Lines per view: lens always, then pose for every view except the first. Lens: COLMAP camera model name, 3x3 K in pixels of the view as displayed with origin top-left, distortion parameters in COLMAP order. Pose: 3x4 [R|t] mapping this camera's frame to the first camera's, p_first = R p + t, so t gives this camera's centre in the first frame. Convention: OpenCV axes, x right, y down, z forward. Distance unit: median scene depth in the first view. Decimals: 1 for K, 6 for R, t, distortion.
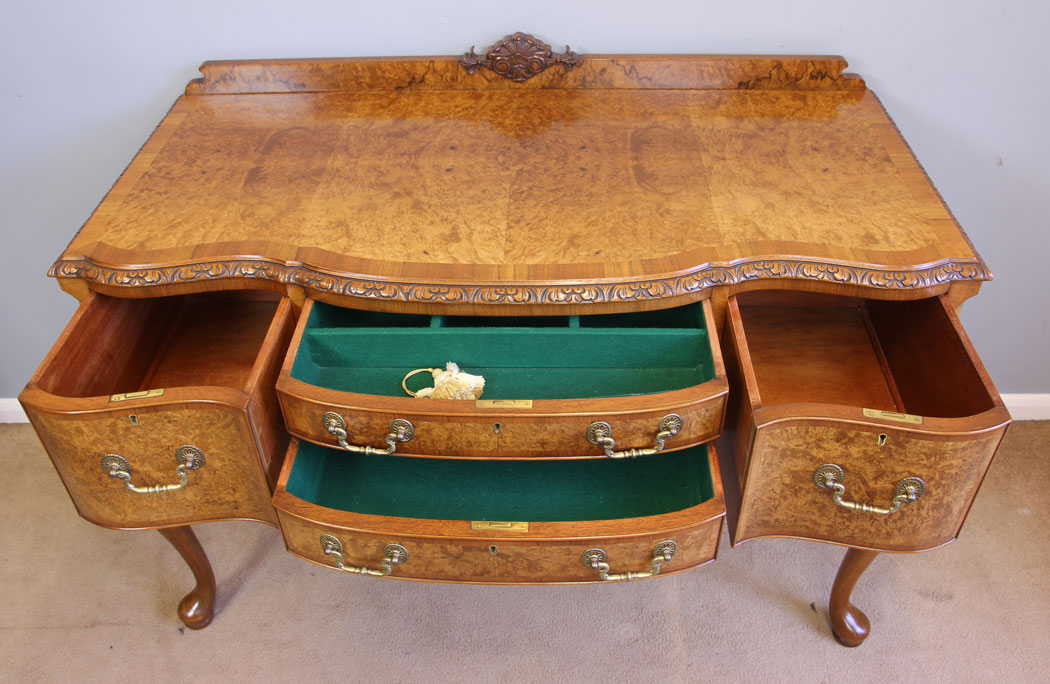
lens RADIAL K [[875.4, 0, 506.1], [0, 875.4, 302.6], [0, 0, 1]] dist [-0.093992, 0.007474]
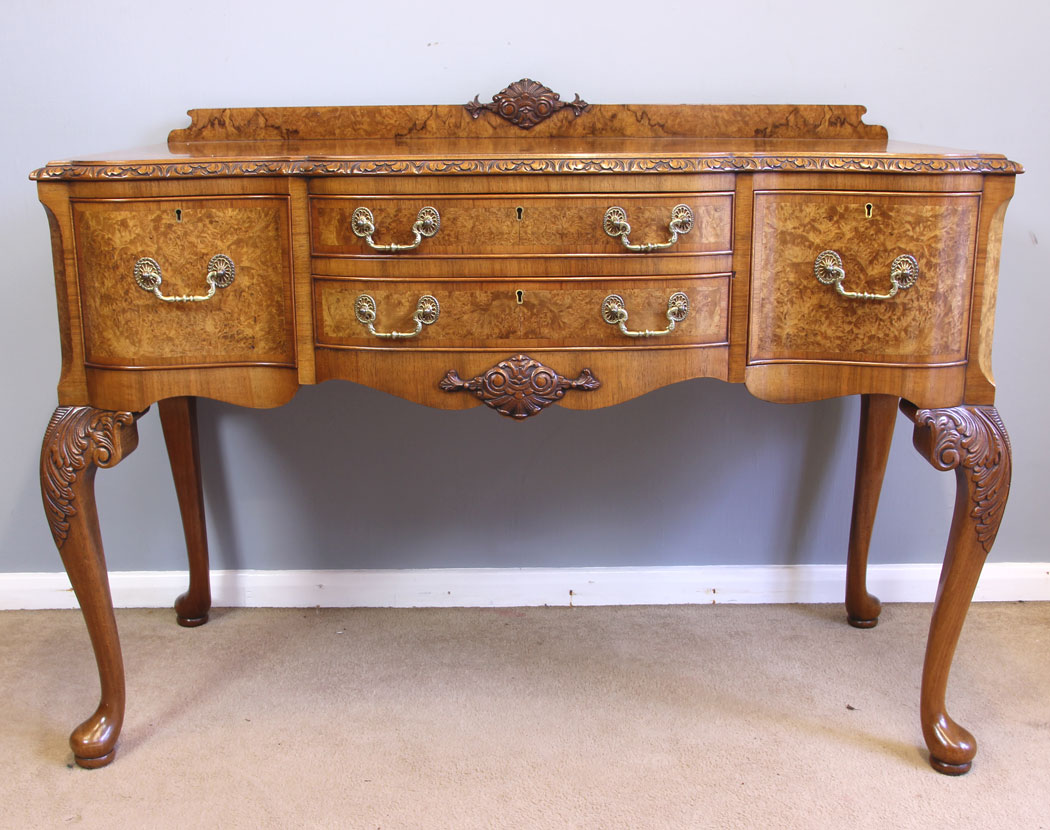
lens RADIAL K [[1175.4, 0, 502.0], [0, 1175.4, 446.1], [0, 0, 1]] dist [-0.096152, 0.000000]
pose [[0.999602, 0.018352, 0.021426, -0.032688], [-0.009189, 0.929877, -0.367756, 0.550722], [-0.026672, 0.367412, 0.929676, -0.060533]]
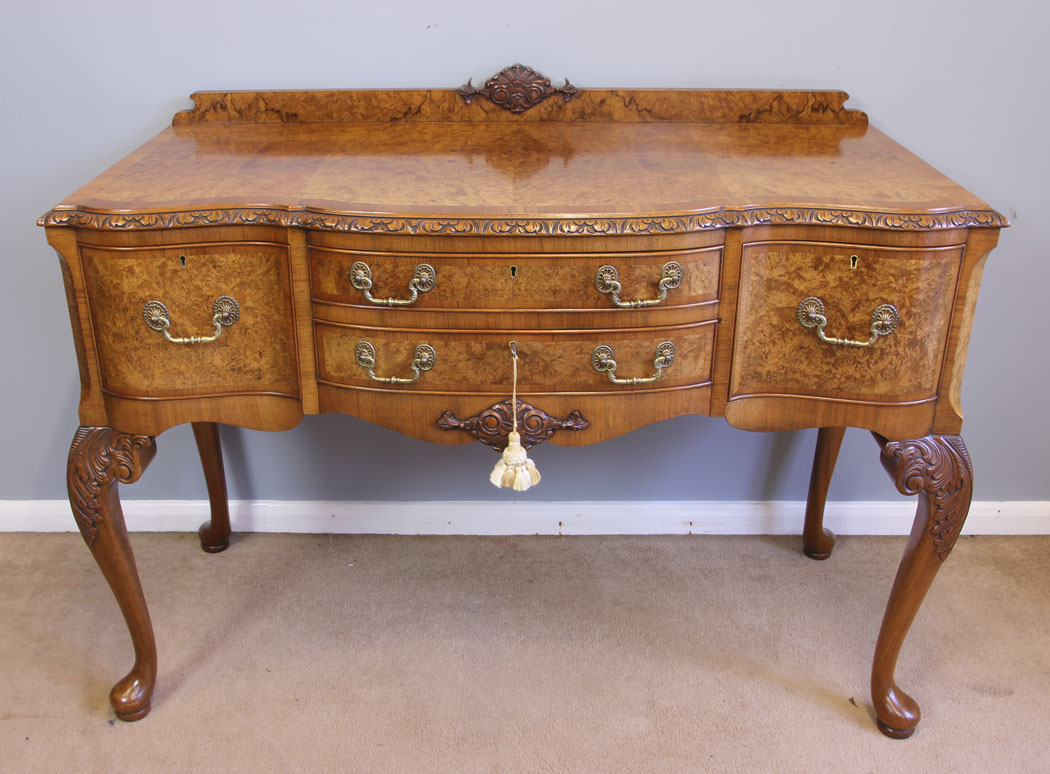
lens RADIAL K [[1028.2, 0, 469.6], [0, 1028.2, 376.5], [0, 0, 1]] dist [-0.092159, 0.000000]
pose [[0.999846, 0.016322, 0.006382, -0.042002], [-0.014476, 0.974426, -0.224244, 0.302448], [-0.009879, 0.224117, 0.974512, -0.060271]]
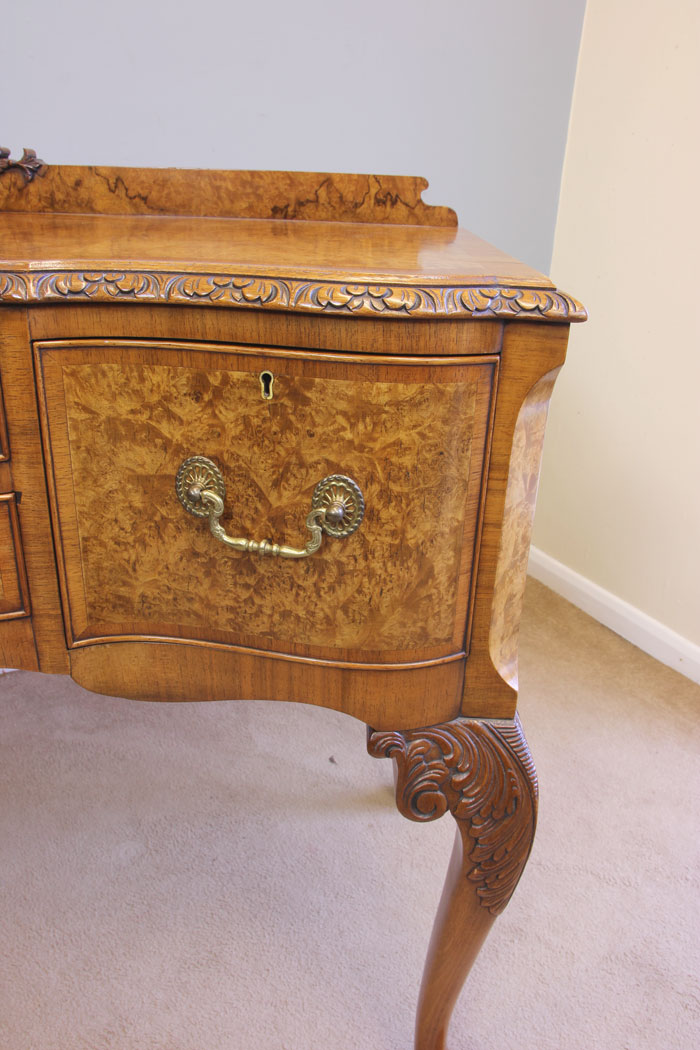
lens RADIAL K [[806.5, 0, 349.6], [0, 806.5, 521.9], [0, 0, 1]] dist [-0.118000, 0.085015]
pose [[0.997151, 0.051230, 0.055357, 0.310605], [-0.035954, 0.968034, -0.248227, 0.144686], [-0.066305, 0.245529, 0.967119, 0.448121]]
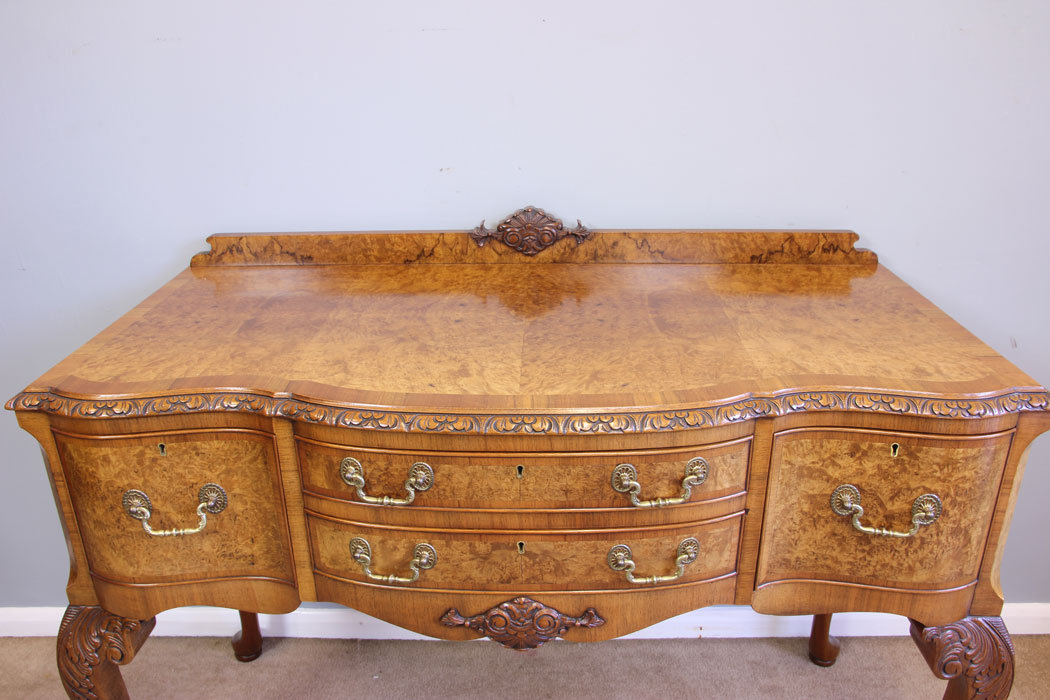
lens RADIAL K [[806.5, 0, 514.1], [0, 806.5, 358.5], [0, 0, 1]] dist [-0.118000, 0.085015]
pose [[0.999847, 0.009068, 0.014966, -0.015724], [-0.004797, 0.964526, -0.263945, 0.102081], [-0.016828, 0.263833, 0.964422, 0.154175]]
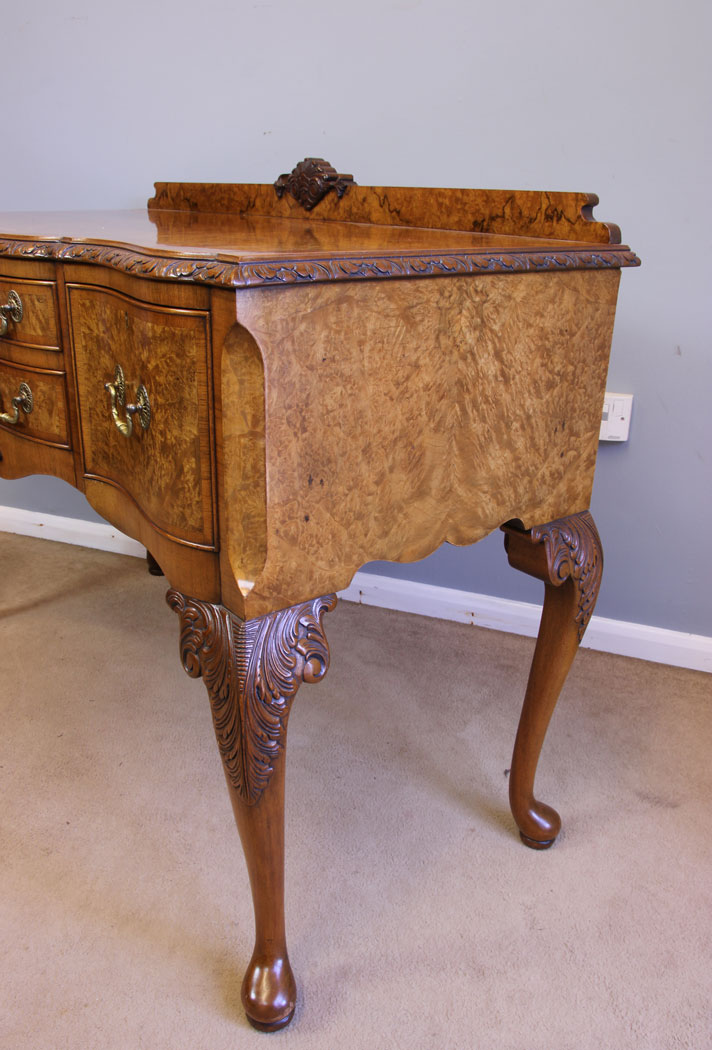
lens RADIAL K [[858.2, 0, 378.5], [0, 858.2, 553.0], [0, 0, 1]] dist [-0.092021, 0.026510]
pose [[0.677508, 0.334440, -0.655083, 0.814482], [-0.487299, 0.871227, -0.059192, 0.091965], [0.550930, 0.359324, 0.753235, 0.491266]]
